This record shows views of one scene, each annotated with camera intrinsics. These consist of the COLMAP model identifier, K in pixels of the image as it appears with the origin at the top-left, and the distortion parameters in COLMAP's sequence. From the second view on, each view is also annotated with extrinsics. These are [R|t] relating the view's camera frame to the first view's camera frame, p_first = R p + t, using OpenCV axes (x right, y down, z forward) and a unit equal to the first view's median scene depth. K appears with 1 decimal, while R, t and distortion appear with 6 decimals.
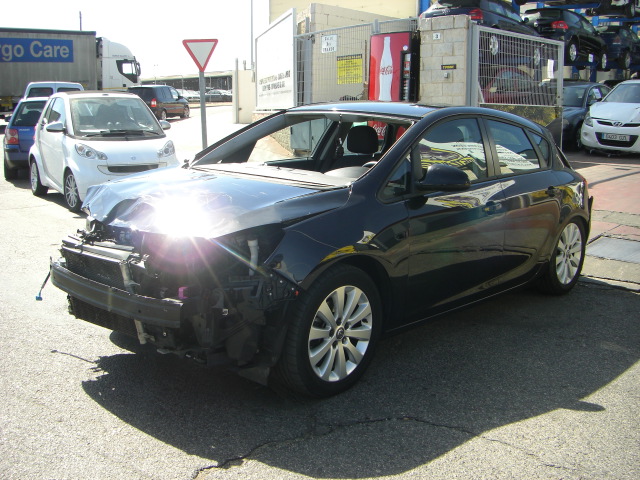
lens RADIAL K [[784.6, 0, 320.8], [0, 784.6, 263.4], [0, 0, 1]] dist [-0.145468, 0.038421]
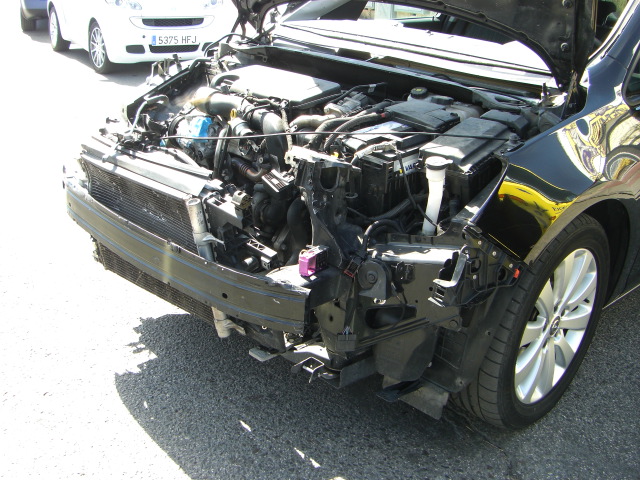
lens RADIAL K [[722.4, 0, 320.0], [0, 722.4, 240.0], [0, 0, 1]] dist [-0.163403, 0.074793]
pose [[0.999084, 0.042473, -0.005124, -0.149141], [-0.041003, 0.984840, 0.168548, -0.056488], [0.012205, -0.168184, 0.985680, 0.463752]]
